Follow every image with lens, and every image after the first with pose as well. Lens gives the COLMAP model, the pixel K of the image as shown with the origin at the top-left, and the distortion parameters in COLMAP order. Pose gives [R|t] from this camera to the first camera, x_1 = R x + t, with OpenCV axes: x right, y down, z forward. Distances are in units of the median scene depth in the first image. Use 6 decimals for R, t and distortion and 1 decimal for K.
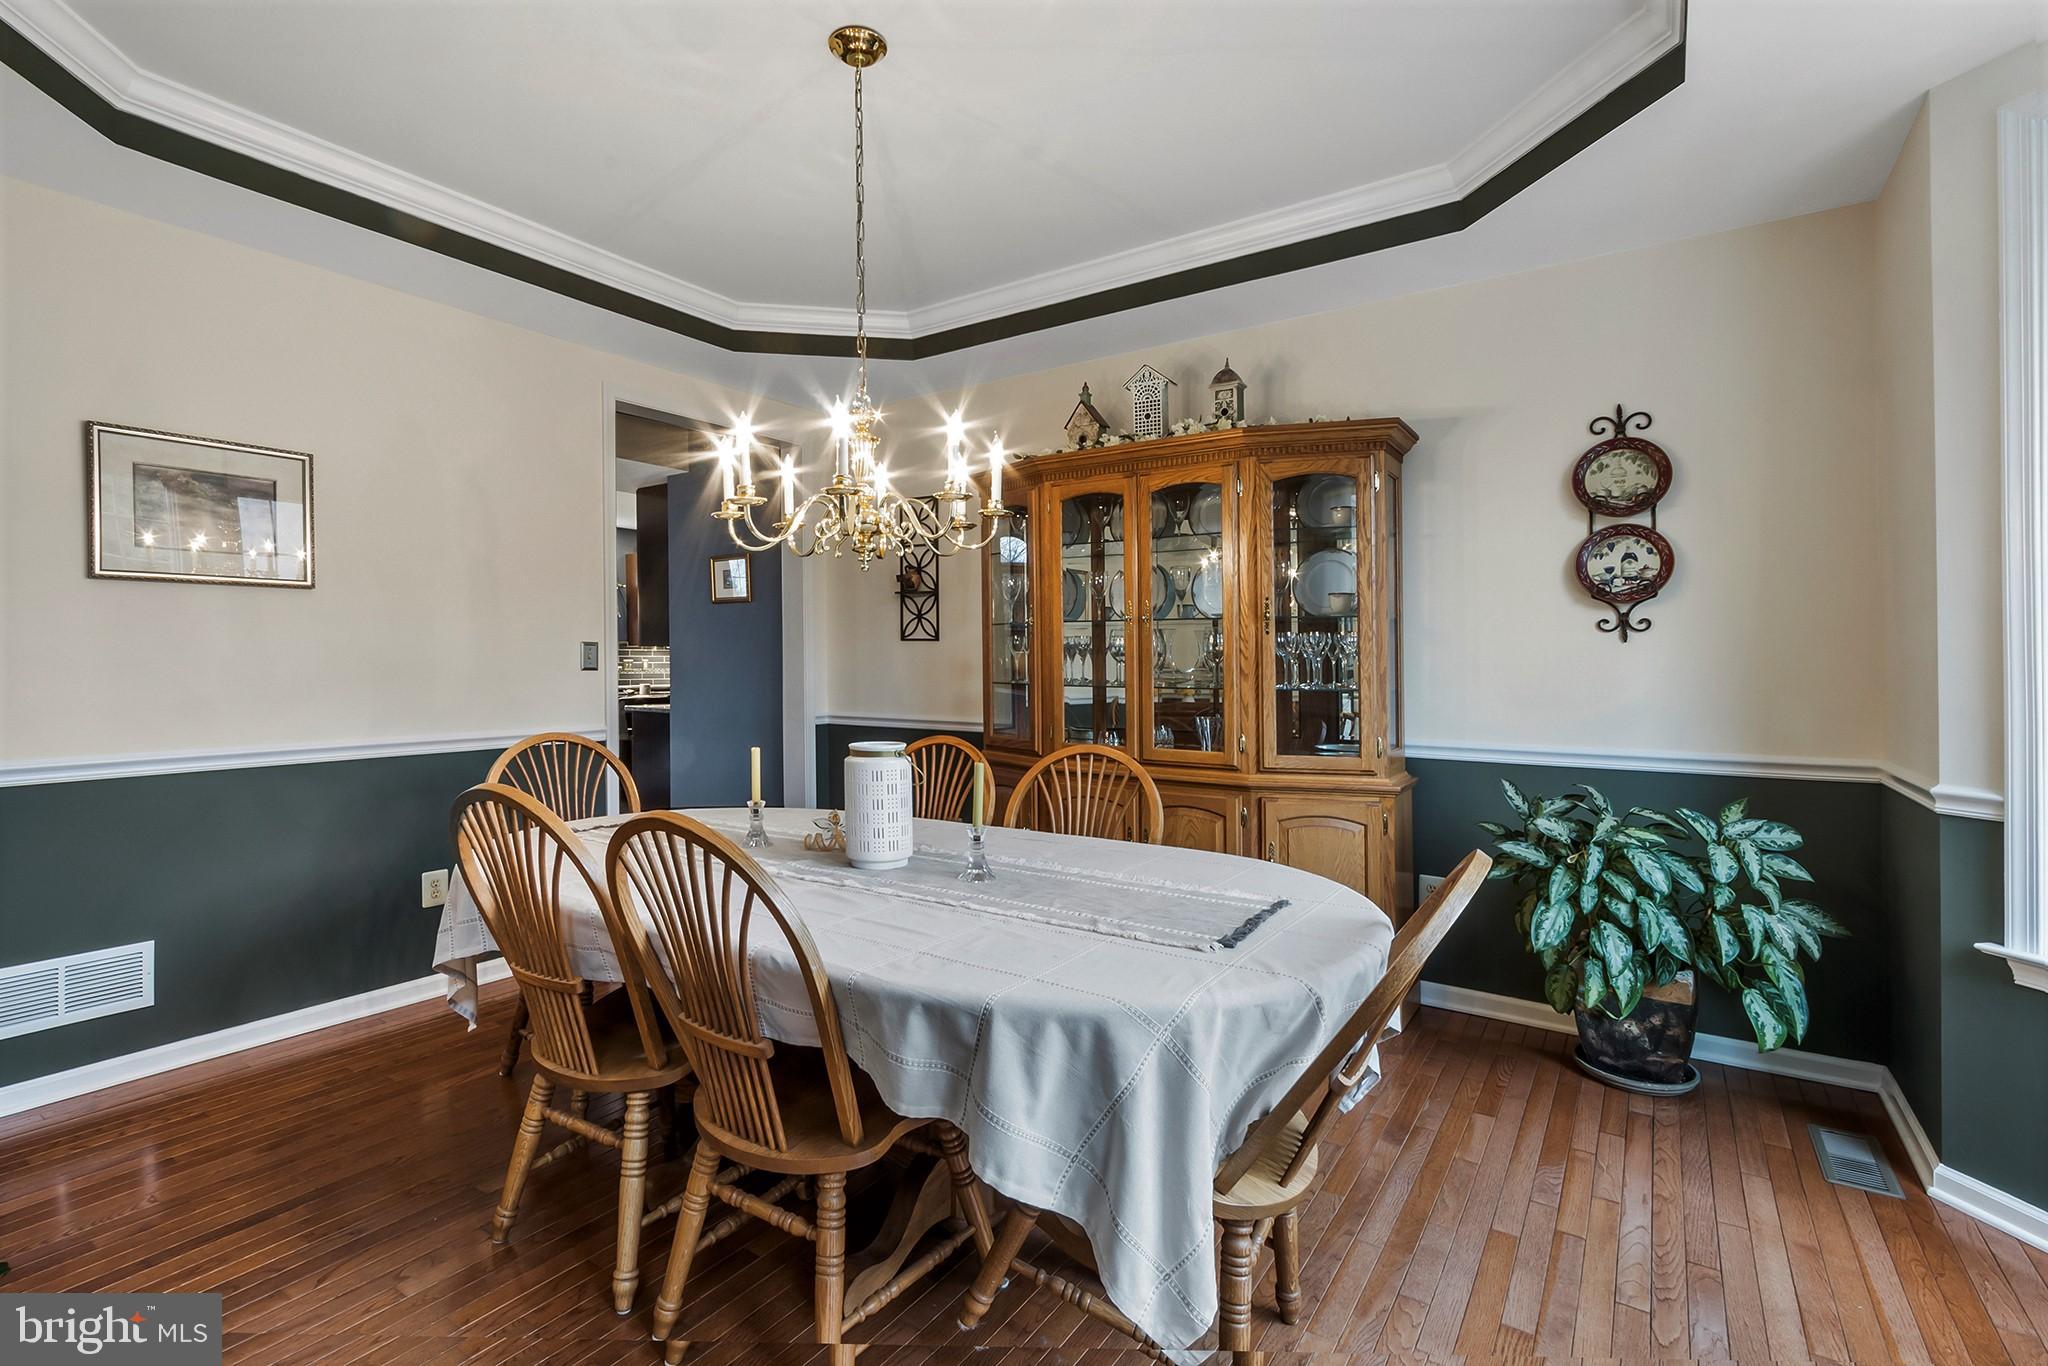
lens RADIAL K [[968.3, 0, 1009.4], [0, 968.3, 665.6], [0, 0, 1]] dist [0.003343, -0.004487]
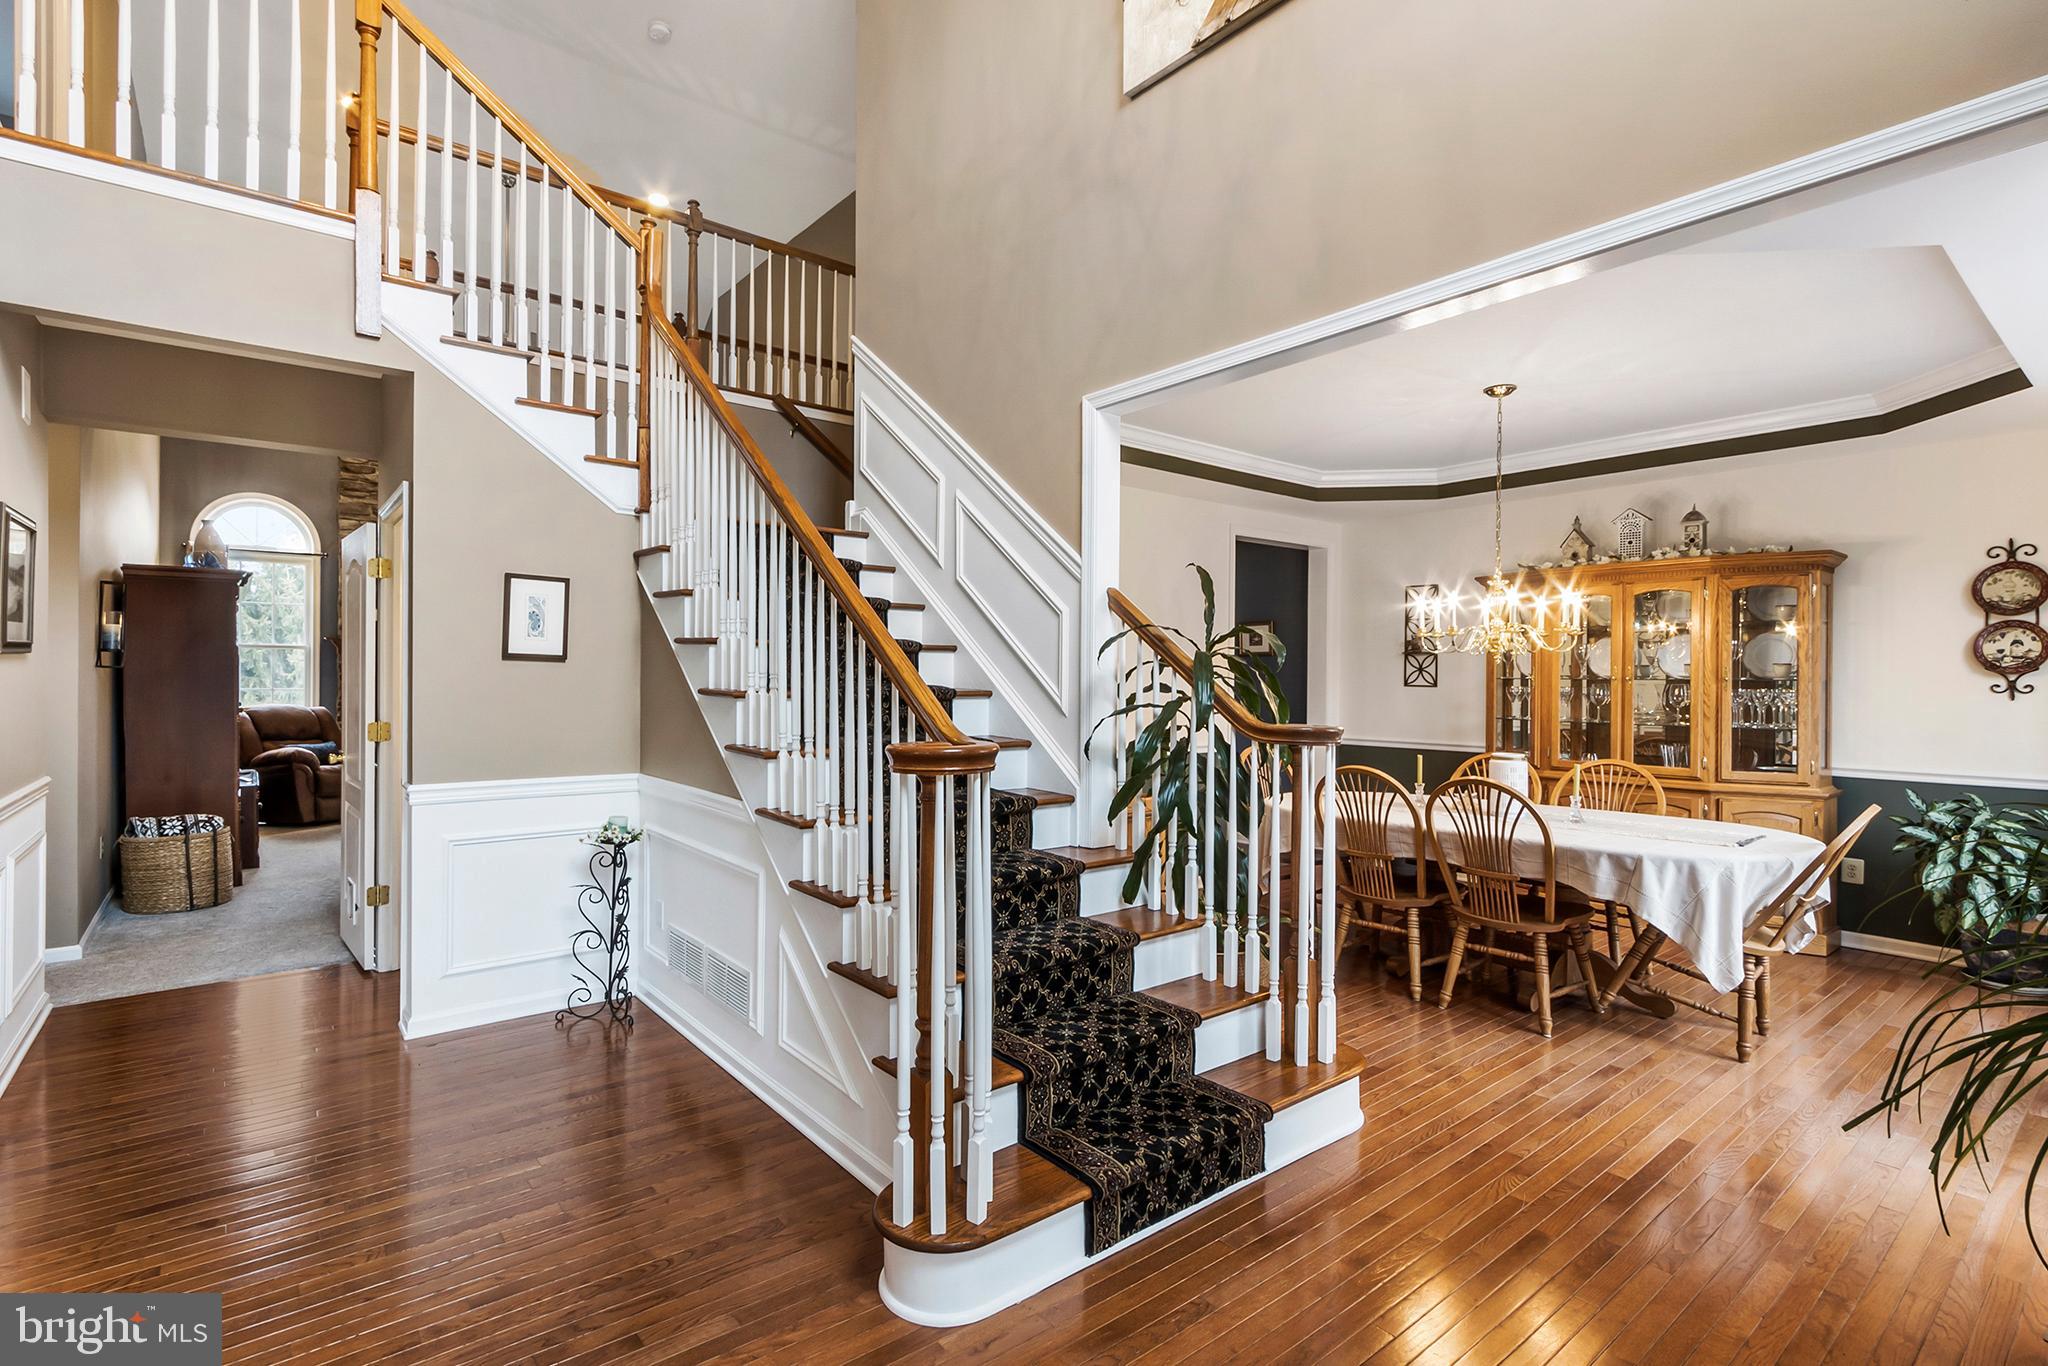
lens RADIAL K [[968.3, 0, 1033.9], [0, 968.3, 704.6], [0, 0, 1]] dist [0.003343, -0.004487]
pose [[0.956194, 0.010819, -0.292535, -0.360391], [-0.005524, 0.999806, 0.018919, -0.038074], [0.292683, -0.016474, 0.956068, -0.850959]]
